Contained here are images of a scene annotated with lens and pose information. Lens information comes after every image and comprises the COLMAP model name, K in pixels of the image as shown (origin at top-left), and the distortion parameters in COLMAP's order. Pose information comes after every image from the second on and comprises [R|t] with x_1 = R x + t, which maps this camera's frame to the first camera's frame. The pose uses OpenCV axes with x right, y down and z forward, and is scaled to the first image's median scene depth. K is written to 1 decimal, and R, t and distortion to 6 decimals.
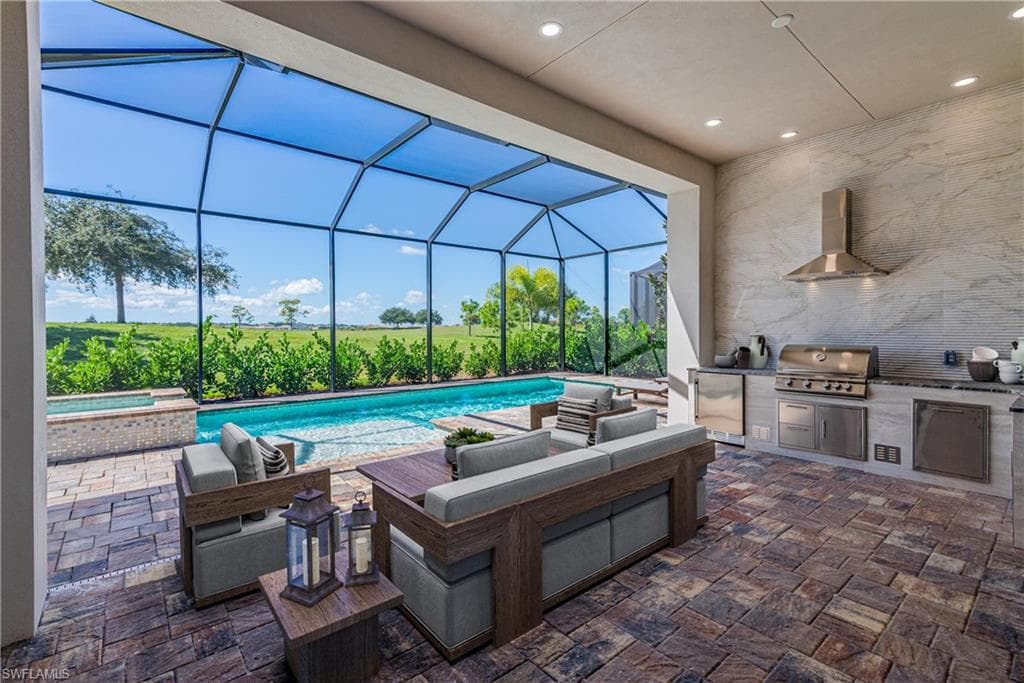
lens RADIAL K [[462.4, 0, 512.0], [0, 462.4, 341.5], [0, 0, 1]] dist [-0.000027, 0.000013]
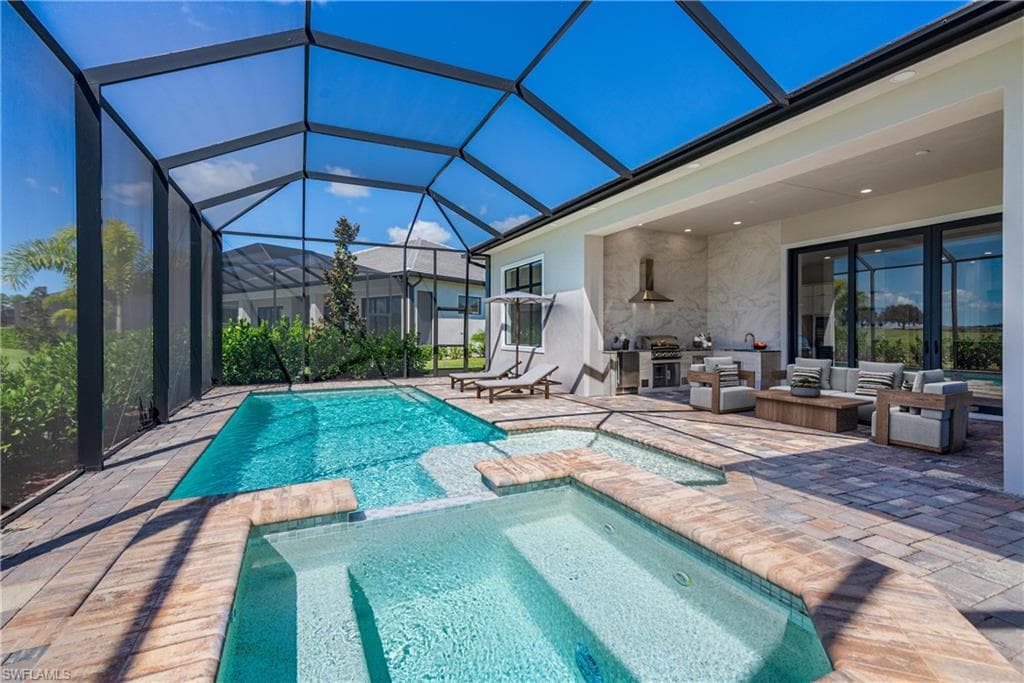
lens RADIAL K [[462.4, 0, 512.0], [0, 462.4, 341.5], [0, 0, 1]] dist [-0.000027, 0.000013]
pose [[0.262959, -0.012944, 0.964720, -1.447959], [0.013143, 0.999865, 0.009833, 0.006241], [-0.964718, 0.010094, 0.263094, 1.077519]]
